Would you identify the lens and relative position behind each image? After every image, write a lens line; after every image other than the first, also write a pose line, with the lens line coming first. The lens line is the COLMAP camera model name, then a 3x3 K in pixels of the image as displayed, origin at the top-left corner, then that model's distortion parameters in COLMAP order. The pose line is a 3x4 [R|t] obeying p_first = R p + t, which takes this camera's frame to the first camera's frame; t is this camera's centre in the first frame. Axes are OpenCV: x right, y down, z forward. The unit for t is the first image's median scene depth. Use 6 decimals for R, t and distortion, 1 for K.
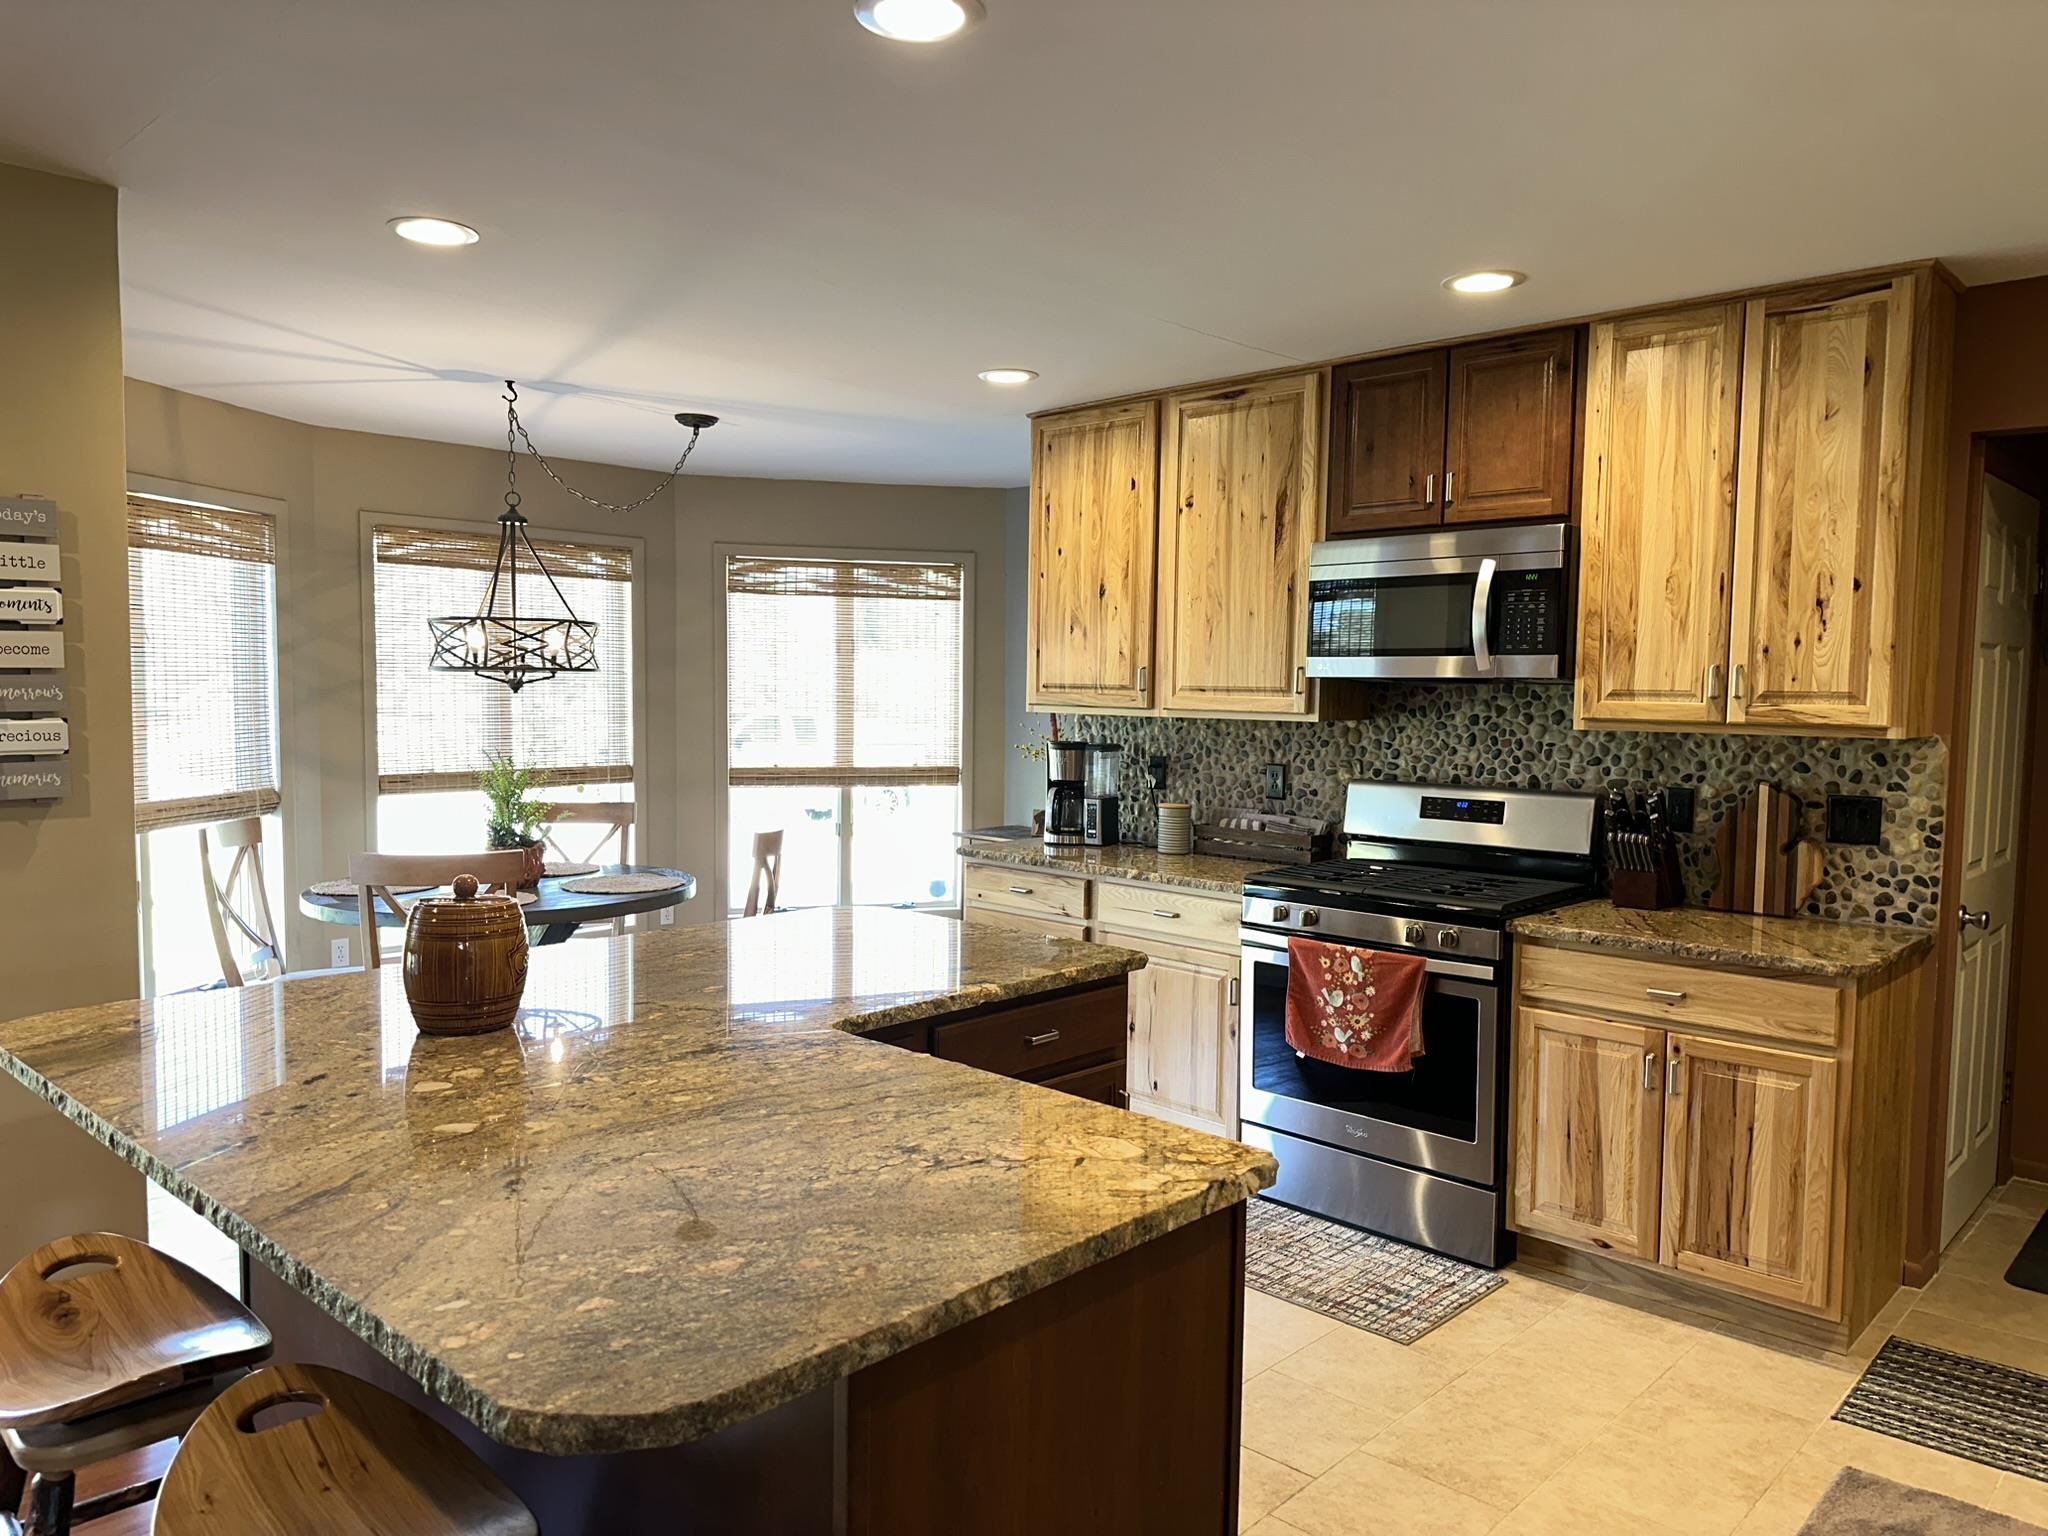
lens RADIAL K [[1452.4, 0, 1024.7], [0, 1452.4, 775.7], [0, 0, 1]] dist [0.008050, -0.007778]
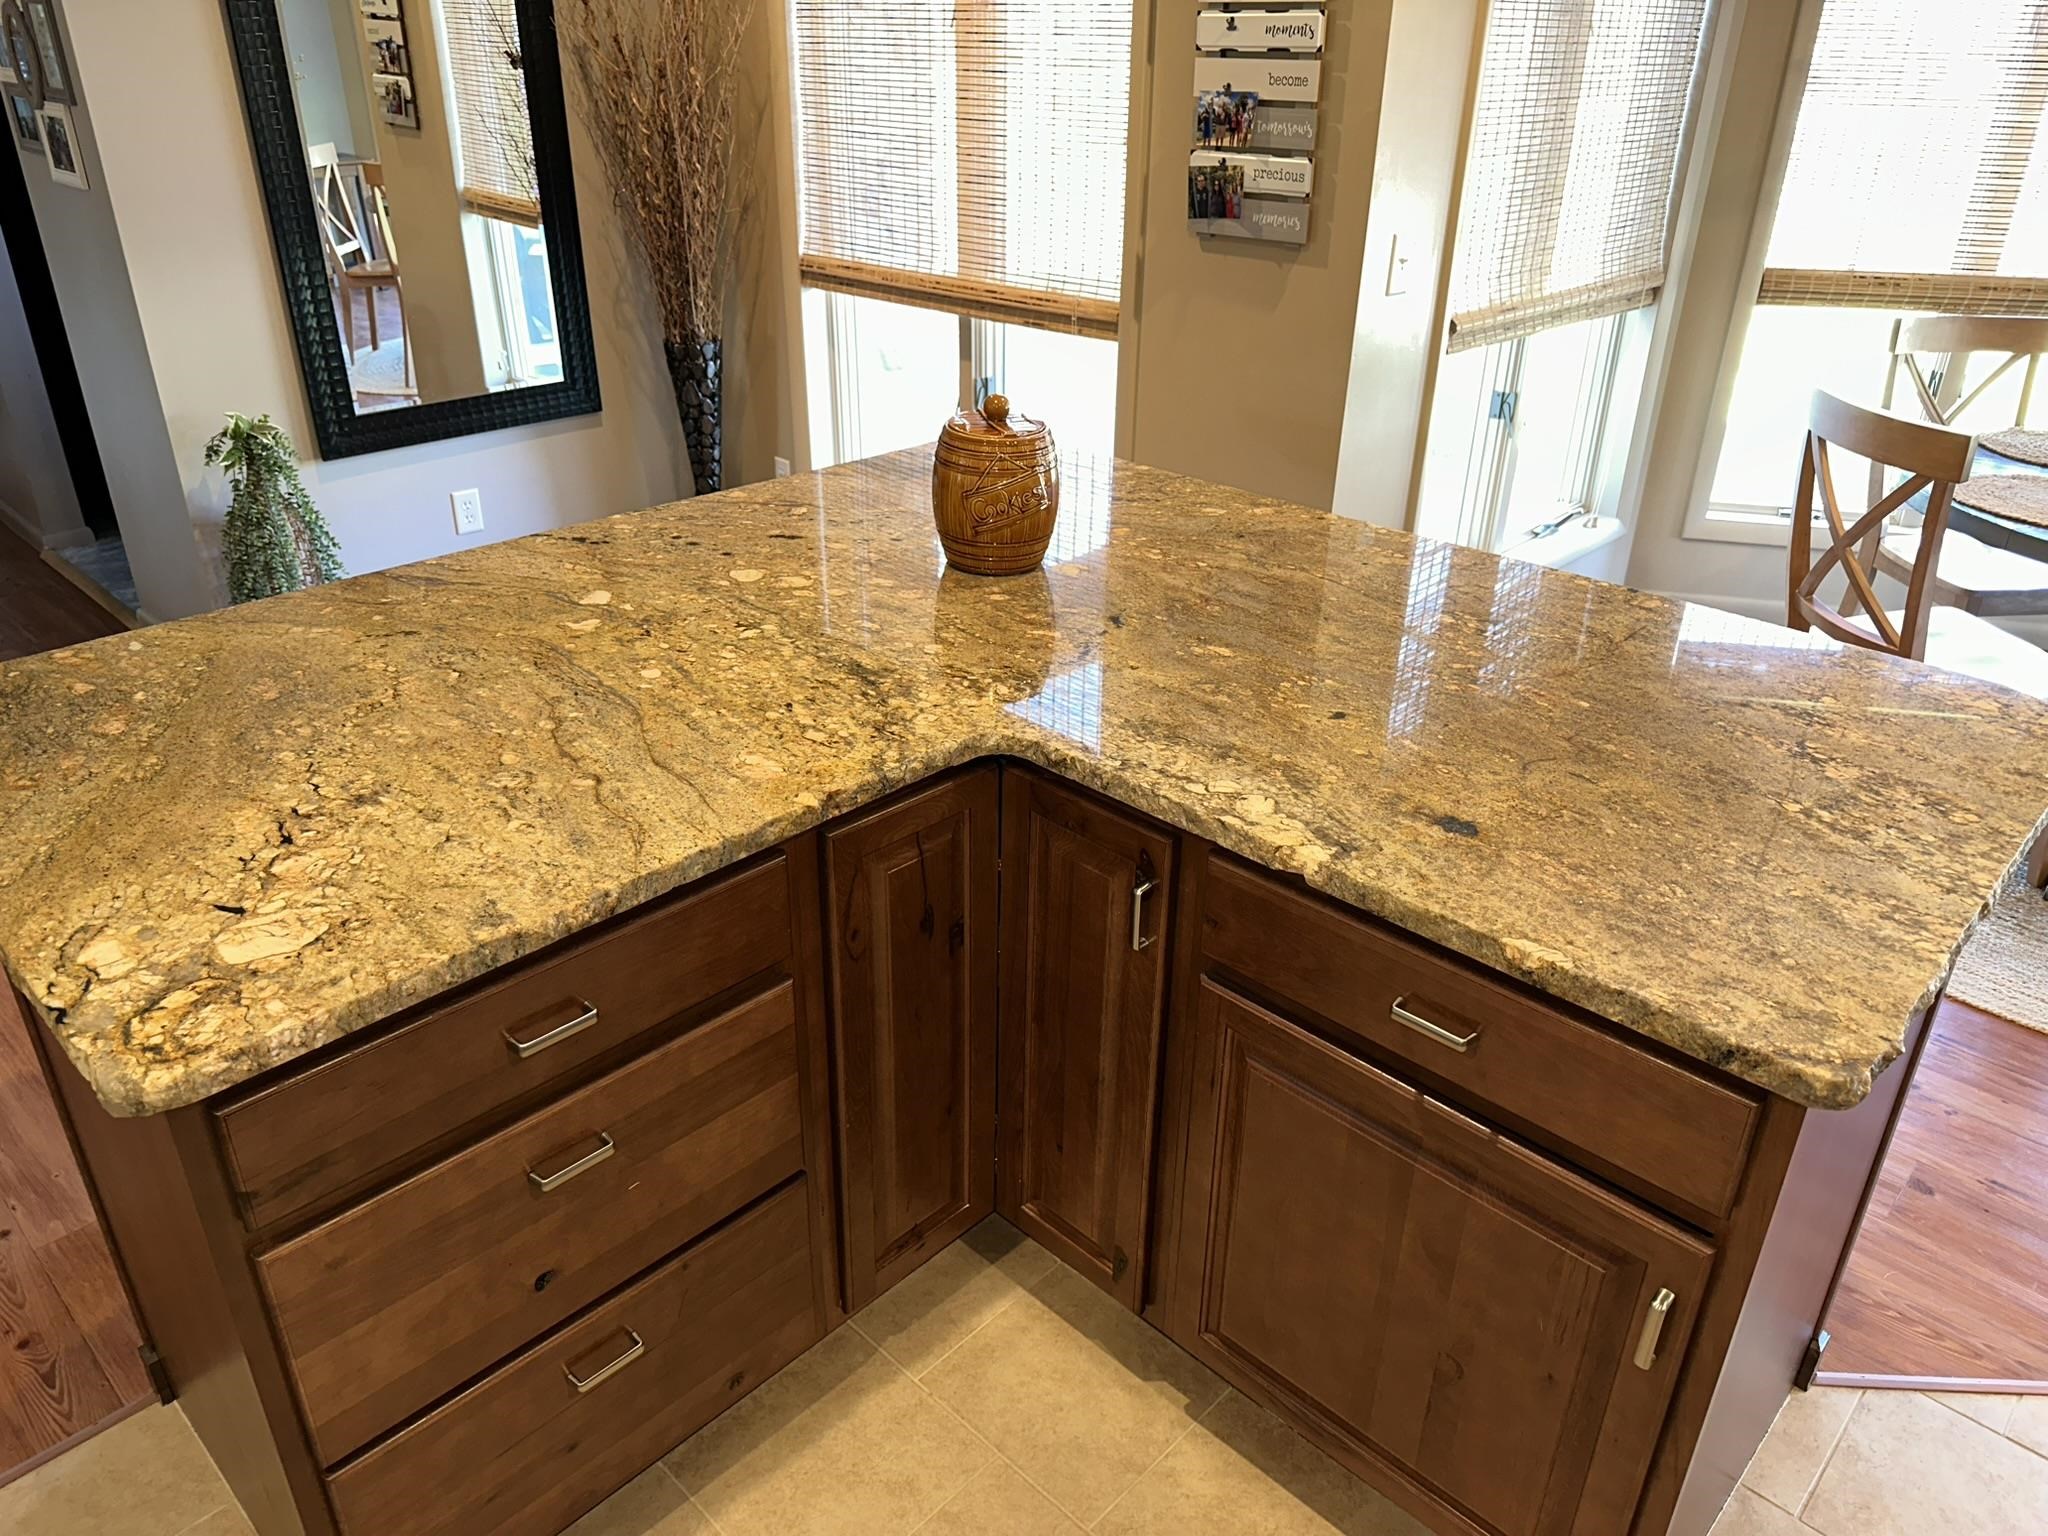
lens RADIAL K [[1452.4, 0, 1022.0], [0, 1452.4, 757.5], [0, 0, 1]] dist [0.008050, -0.007778]
pose [[-0.020834, 0.444849, -0.895363, 0.600431], [-0.077113, 0.892175, 0.445059, -0.152373], [0.996805, 0.078316, 0.015716, 1.253079]]
